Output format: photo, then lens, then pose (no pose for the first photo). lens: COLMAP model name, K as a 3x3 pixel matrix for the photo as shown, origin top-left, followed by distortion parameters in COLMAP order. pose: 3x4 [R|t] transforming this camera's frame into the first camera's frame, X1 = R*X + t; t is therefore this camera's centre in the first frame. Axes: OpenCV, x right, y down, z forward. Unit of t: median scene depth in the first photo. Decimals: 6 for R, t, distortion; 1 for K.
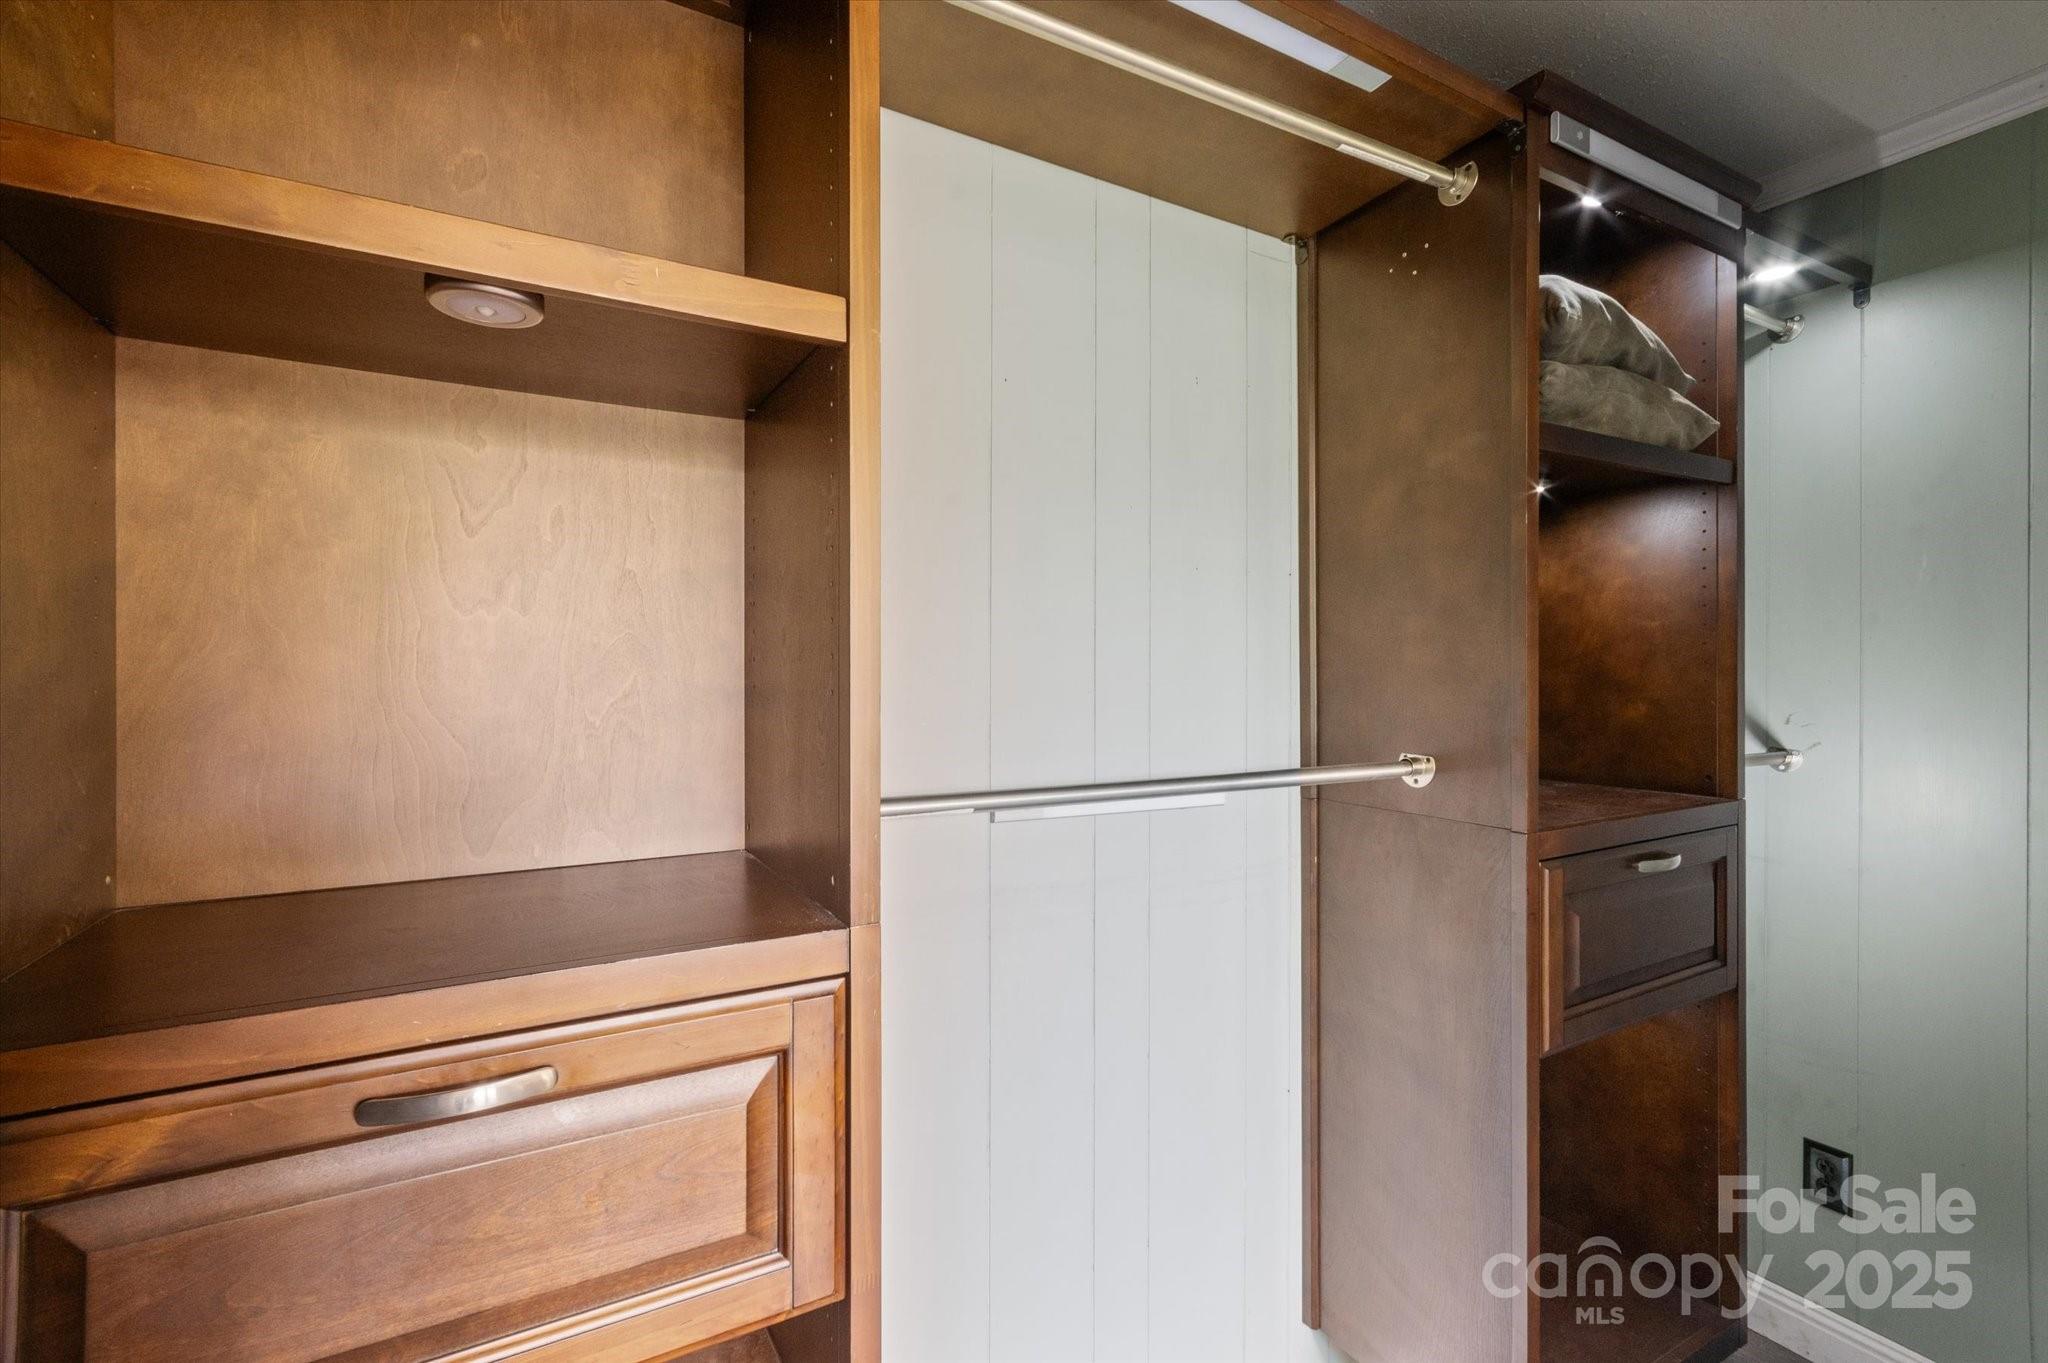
lens RADIAL K [[931.8, 0, 1022.3], [0, 931.8, 659.7], [0, 0, 1]] dist [0.003215, -0.000023]
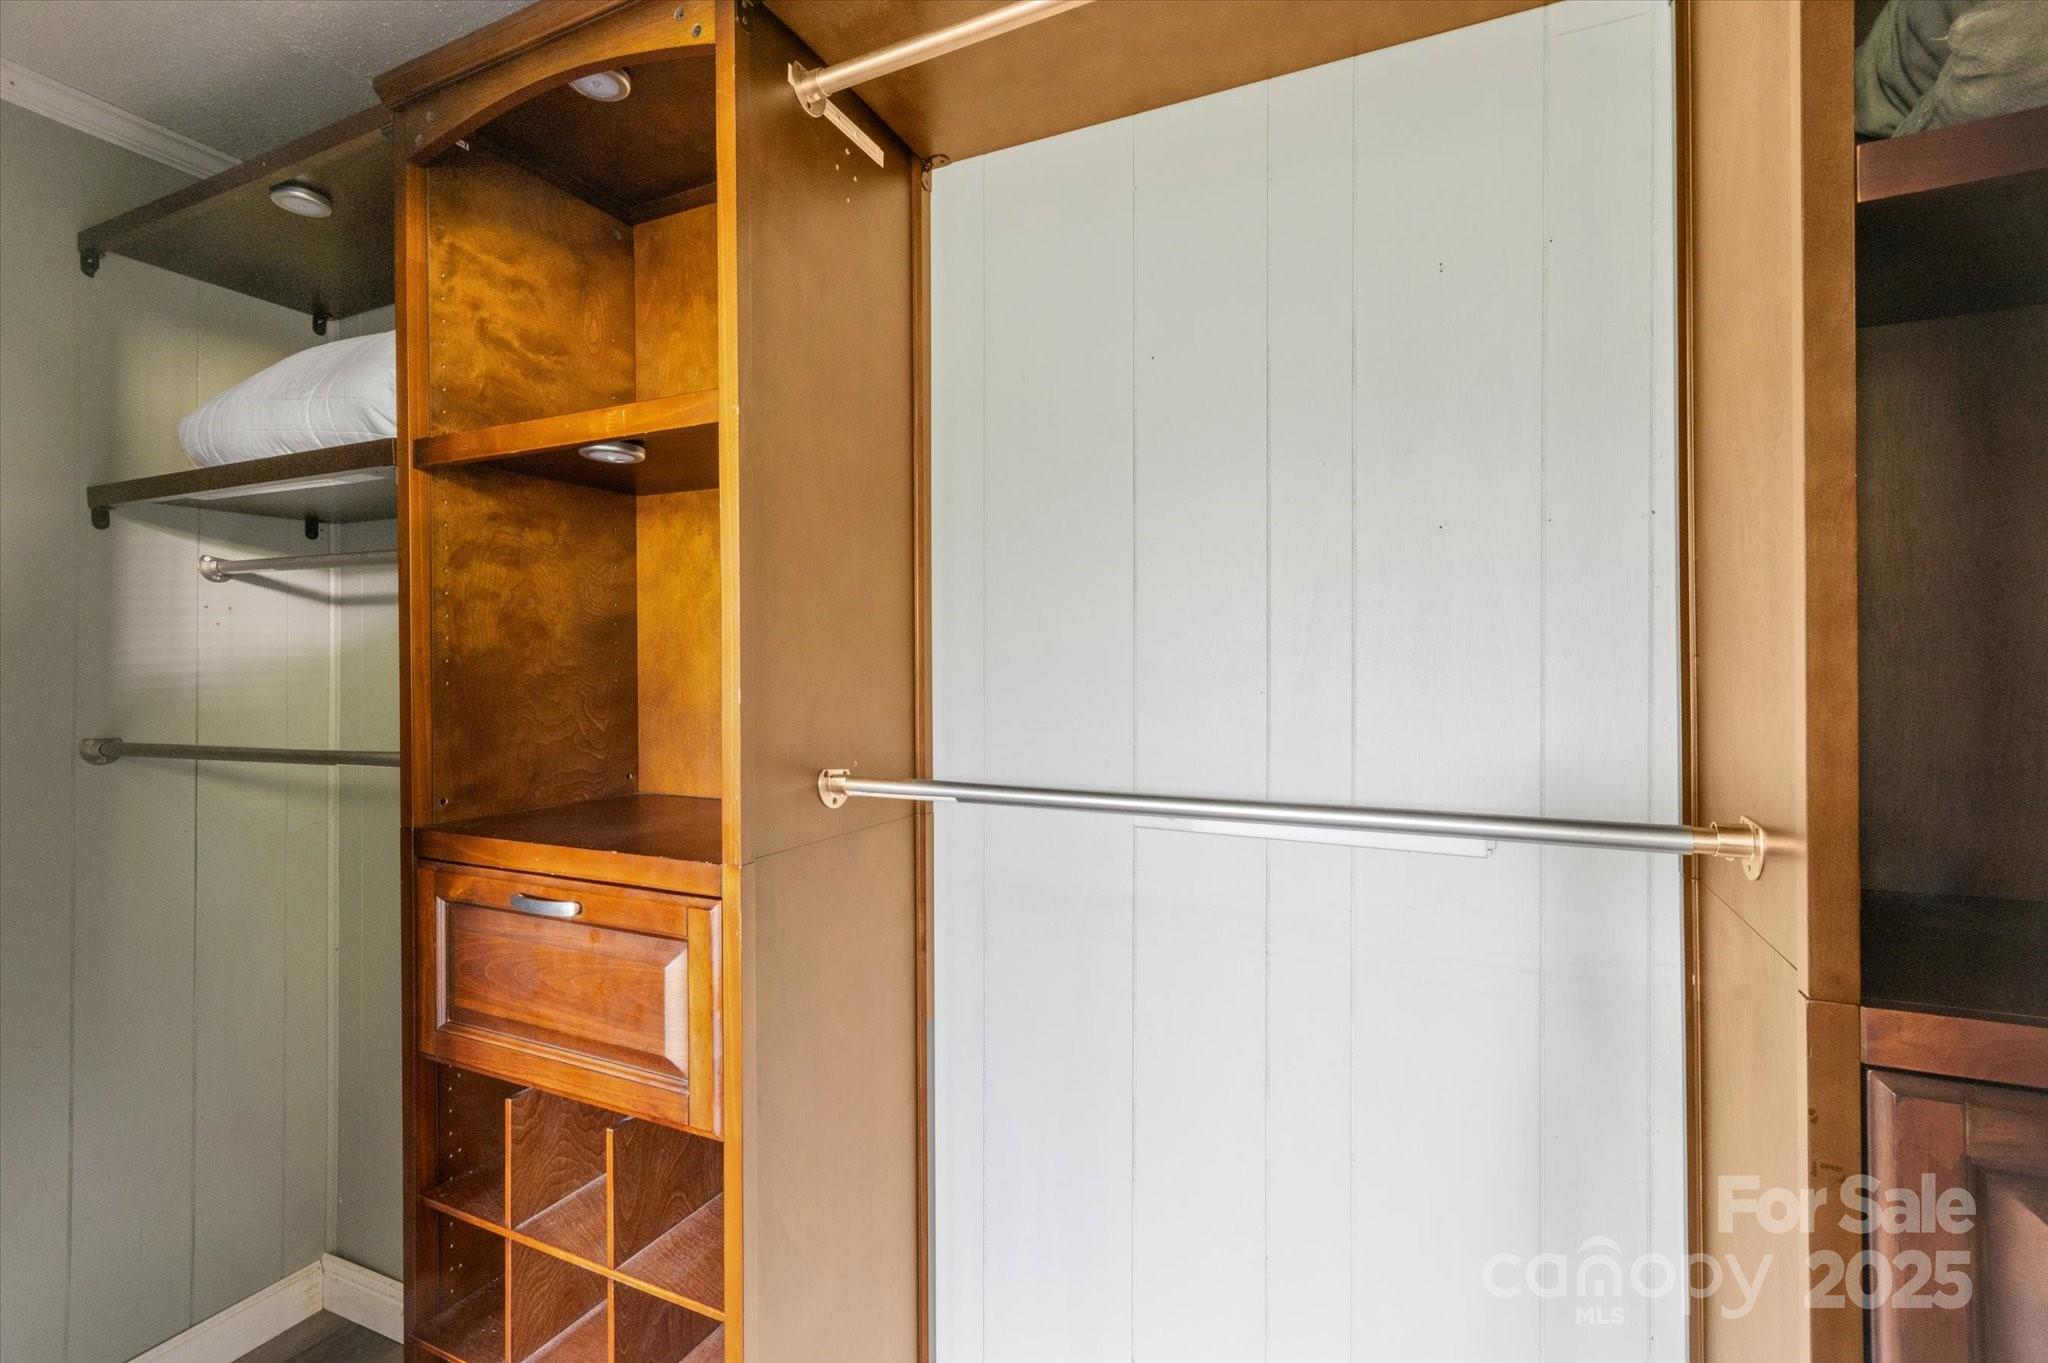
lens RADIAL K [[931.8, 0, 1022.3], [0, 931.8, 659.7], [0, 0, 1]] dist [0.003215, -0.000023]
pose [[0.561262, -0.006719, -0.827611, 0.902794], [0.014295, 0.999897, 0.001577, 0.000218], [0.827514, -0.012715, 0.561300, 0.480386]]
